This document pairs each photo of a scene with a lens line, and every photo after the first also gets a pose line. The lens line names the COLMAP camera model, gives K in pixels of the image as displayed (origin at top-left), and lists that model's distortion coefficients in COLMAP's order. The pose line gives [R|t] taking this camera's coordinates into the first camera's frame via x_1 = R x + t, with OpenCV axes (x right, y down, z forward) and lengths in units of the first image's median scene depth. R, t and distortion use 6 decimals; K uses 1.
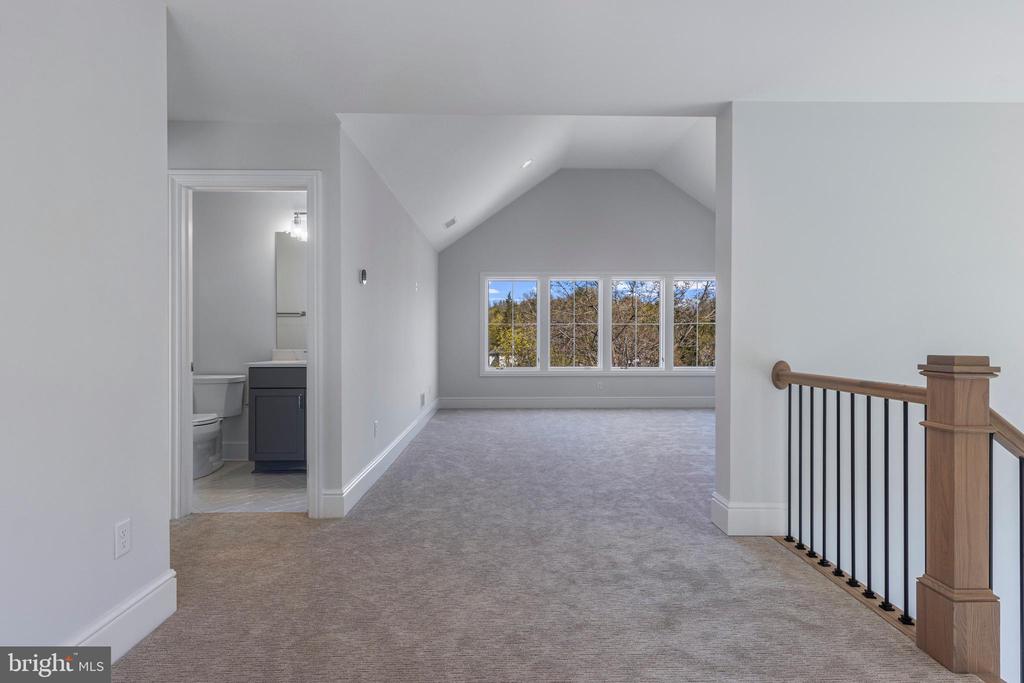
lens RADIAL K [[556.6, 0, 508.8], [0, 556.6, 340.9], [0, 0, 1]] dist [0.009088, 0.000046]
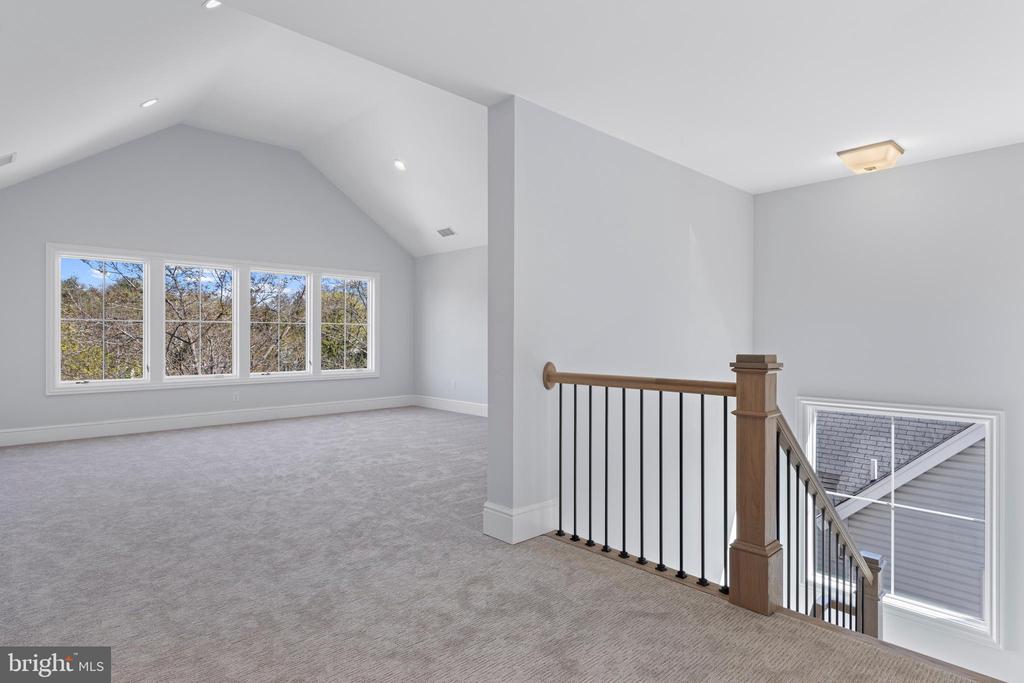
lens RADIAL K [[556.6, 0, 509.2], [0, 556.6, 340.8], [0, 0, 1]] dist [0.009088, 0.000046]
pose [[0.736958, -0.003626, 0.675929, -0.267490], [0.004179, 0.999991, 0.000809, -0.004409], [-0.675926, 0.002228, 0.736967, 0.301009]]
